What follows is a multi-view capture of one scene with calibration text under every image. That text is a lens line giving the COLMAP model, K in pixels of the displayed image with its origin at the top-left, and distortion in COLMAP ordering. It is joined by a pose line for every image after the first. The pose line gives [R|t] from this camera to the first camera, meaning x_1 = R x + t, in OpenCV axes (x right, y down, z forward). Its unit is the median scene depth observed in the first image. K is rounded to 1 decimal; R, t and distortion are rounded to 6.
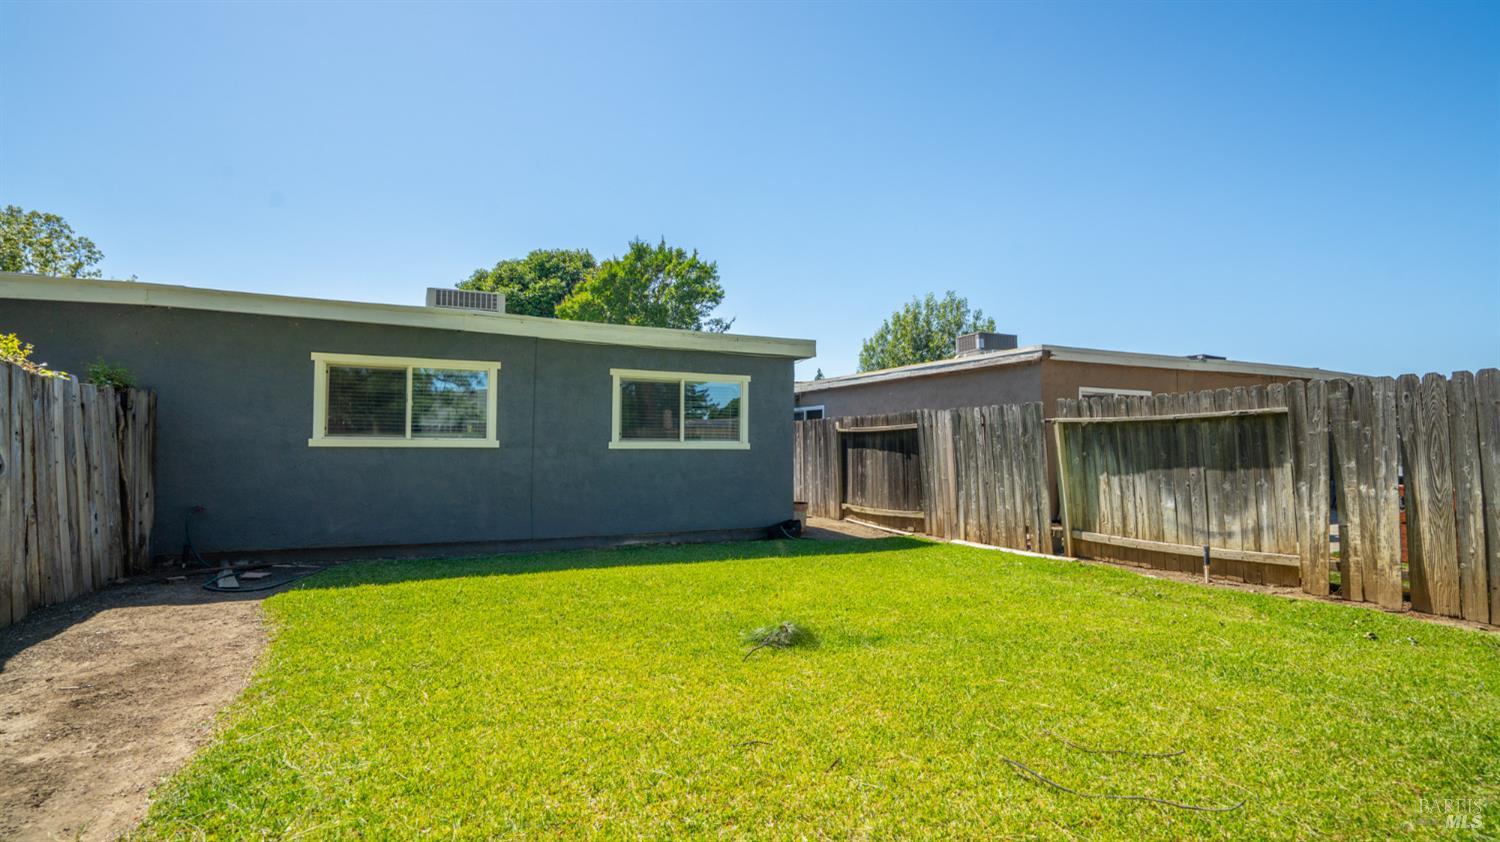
lens RADIAL K [[717.5, 0, 747.9], [0, 717.5, 419.4], [0, 0, 1]] dist [-0.010827, 0.002431]
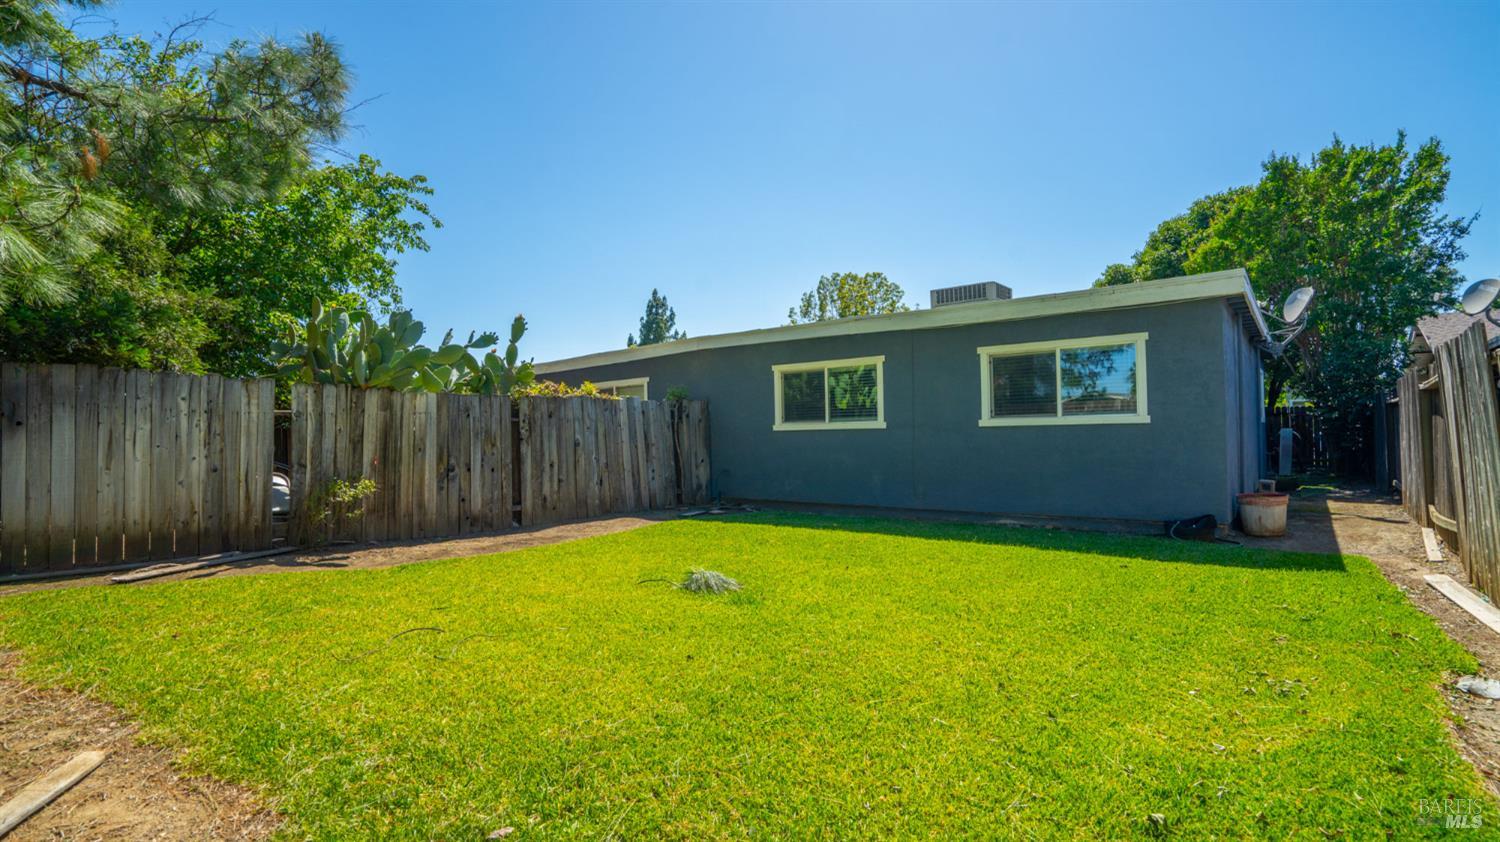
lens RADIAL K [[717.5, 0, 754.2], [0, 717.5, 414.0], [0, 0, 1]] dist [-0.010827, 0.002431]
pose [[0.437413, -0.036658, -0.898513, 0.619670], [0.058179, 0.998229, -0.012404, 0.018265], [0.897377, -0.046849, 0.438772, 0.289243]]
